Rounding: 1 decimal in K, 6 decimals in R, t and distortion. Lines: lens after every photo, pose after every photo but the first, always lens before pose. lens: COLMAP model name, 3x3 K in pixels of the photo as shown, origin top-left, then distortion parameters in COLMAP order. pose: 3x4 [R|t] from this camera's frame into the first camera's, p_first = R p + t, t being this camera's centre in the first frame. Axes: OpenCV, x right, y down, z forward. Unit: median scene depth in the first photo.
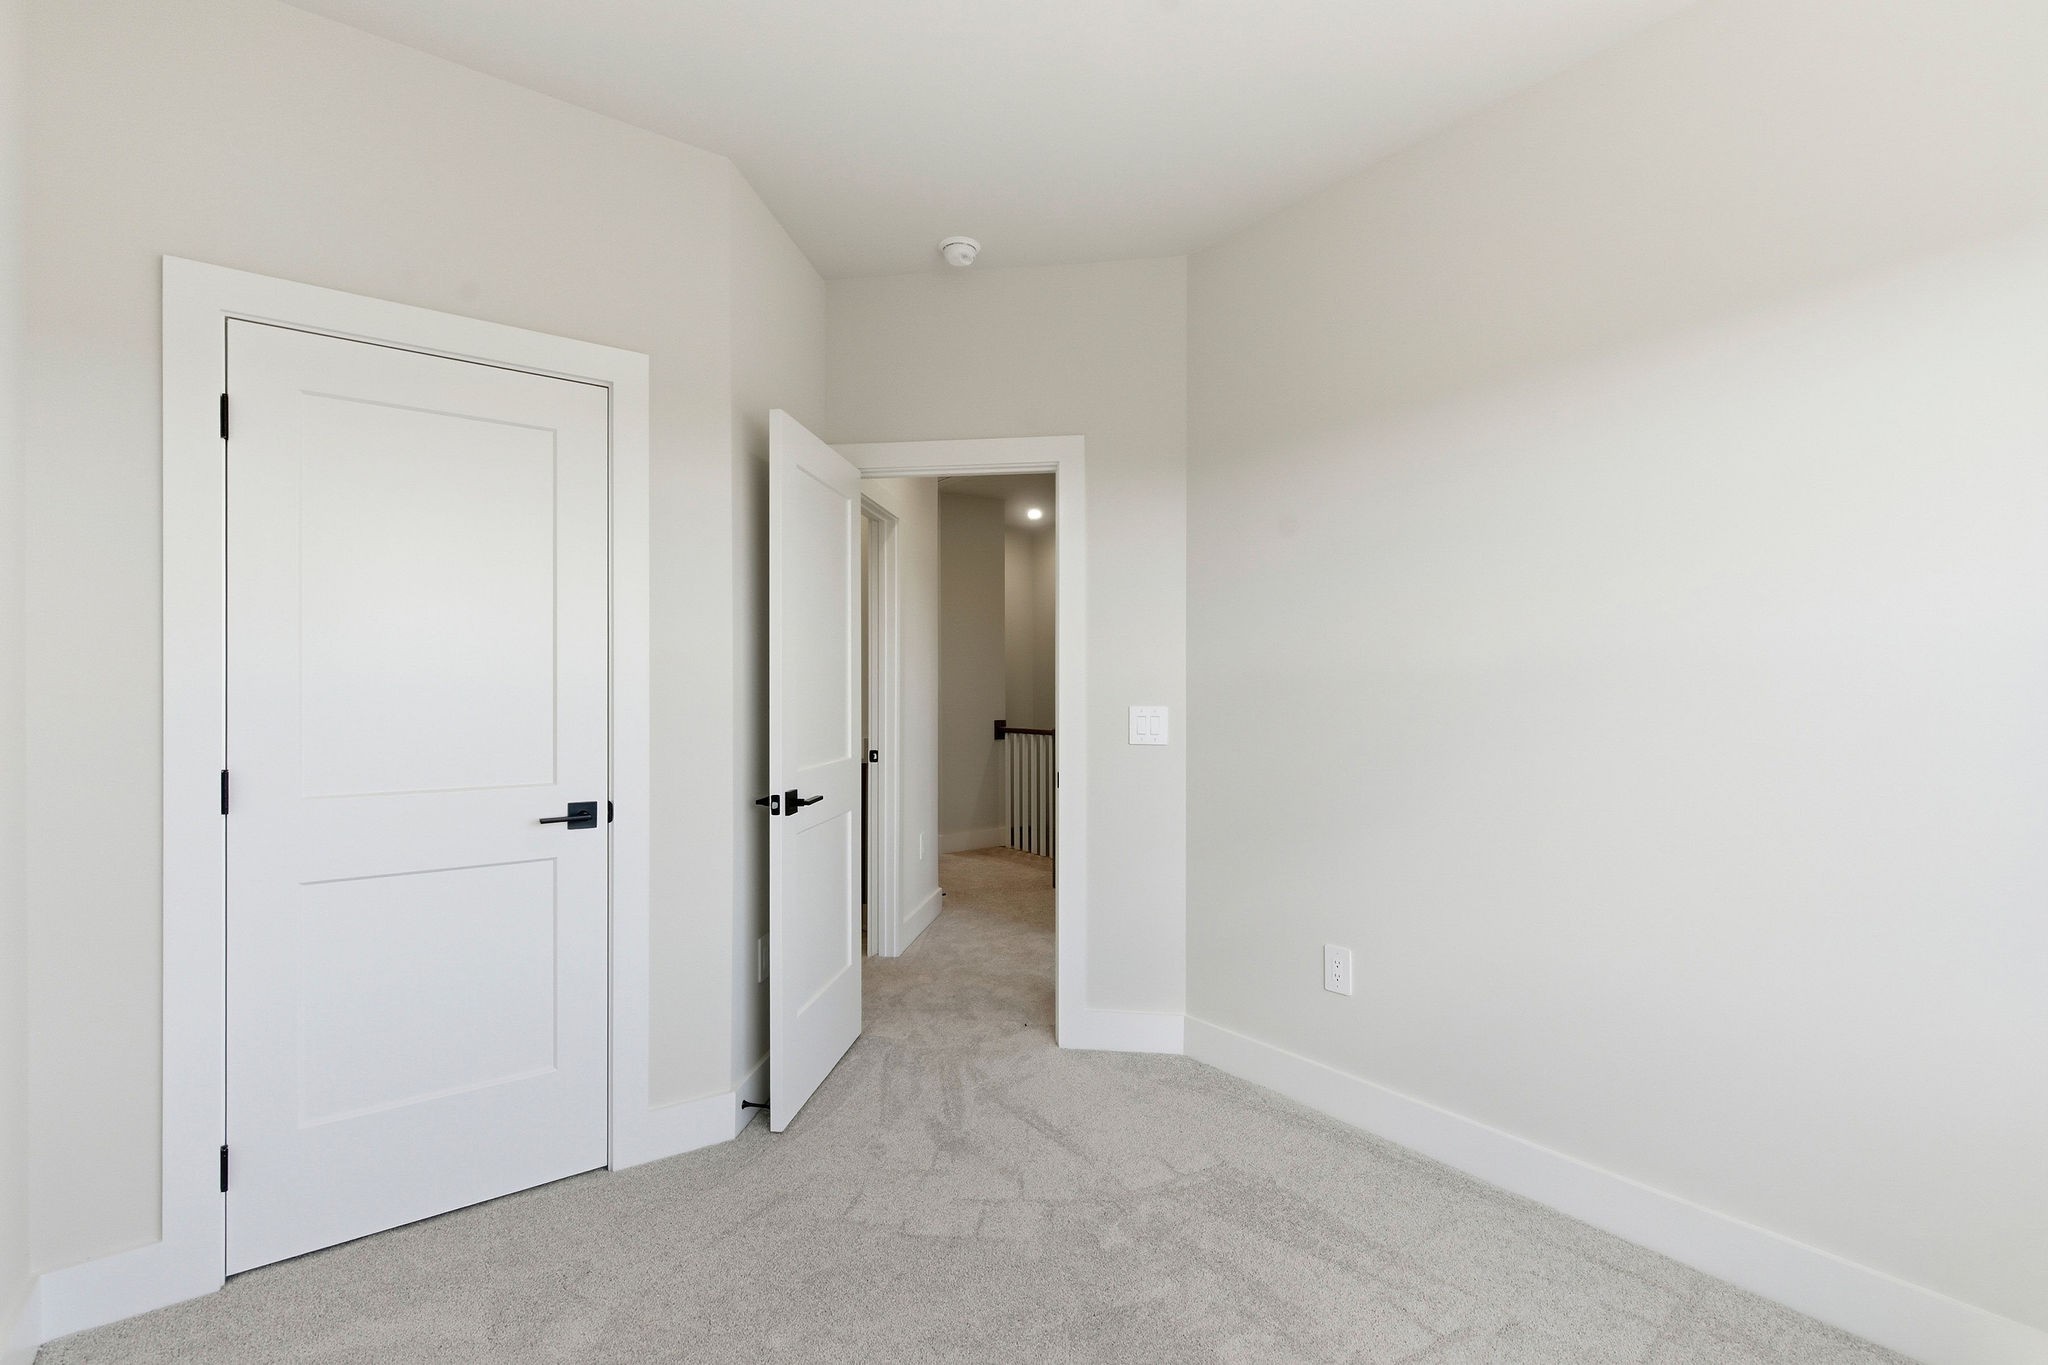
lens RADIAL K [[944.6, 0, 1019.9], [0, 944.6, 684.7], [0, 0, 1]] dist [-0.002116, -0.000589]
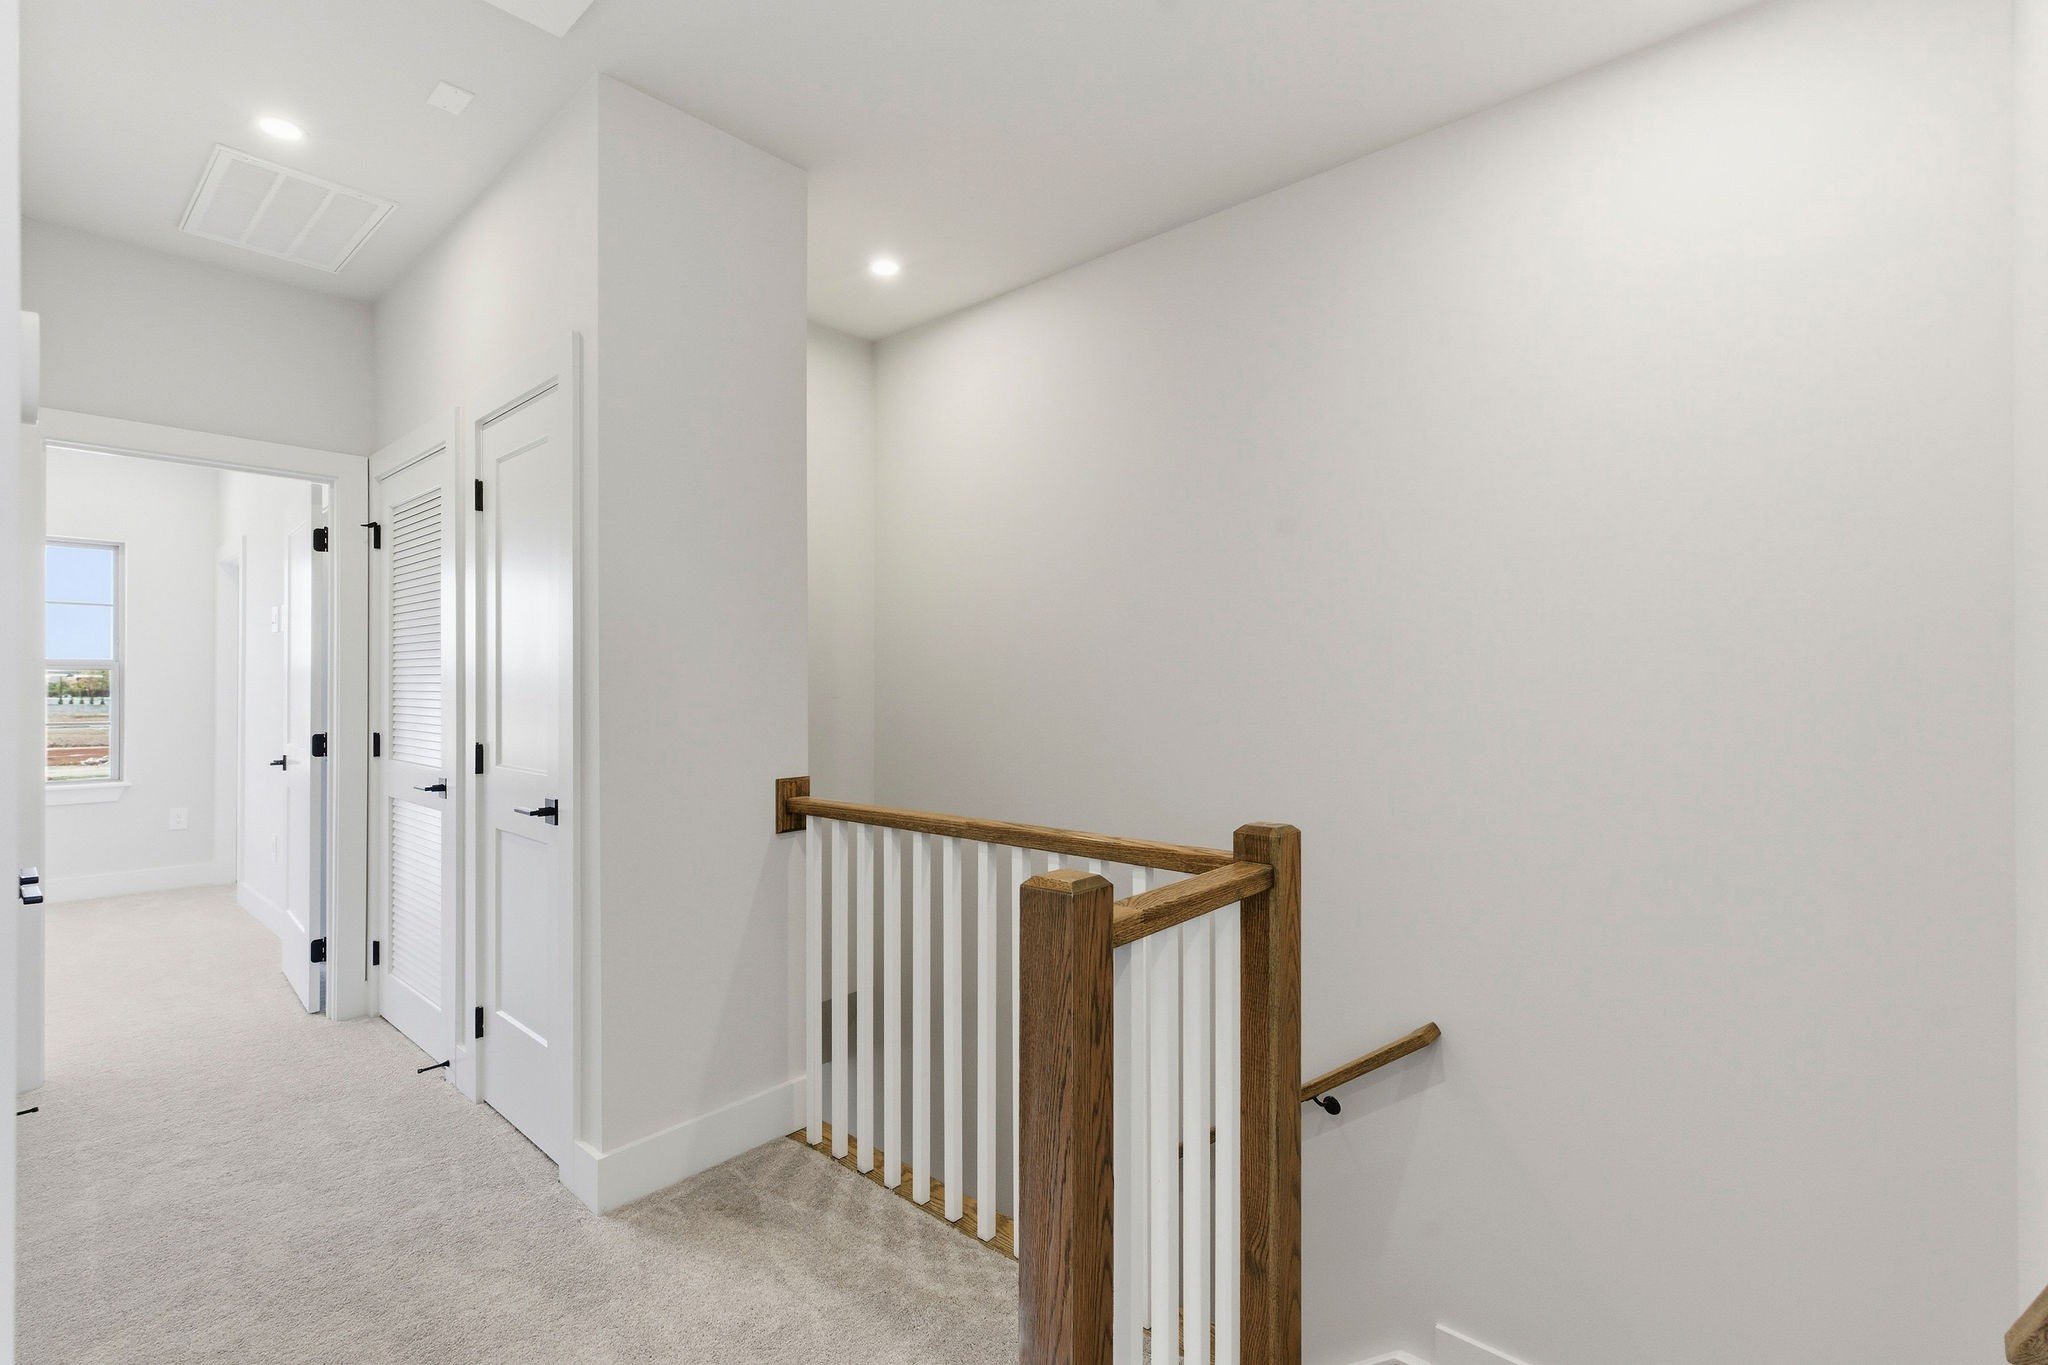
lens RADIAL K [[944.6, 0, 1017.2], [0, 944.6, 675.6], [0, 0, 1]] dist [-0.002116, -0.000589]
pose [[0.981809, -0.001133, 0.189866, -0.005455], [0.003374, 0.999928, -0.011477, 0.004110], [-0.189839, 0.011909, 0.981743, 0.644143]]
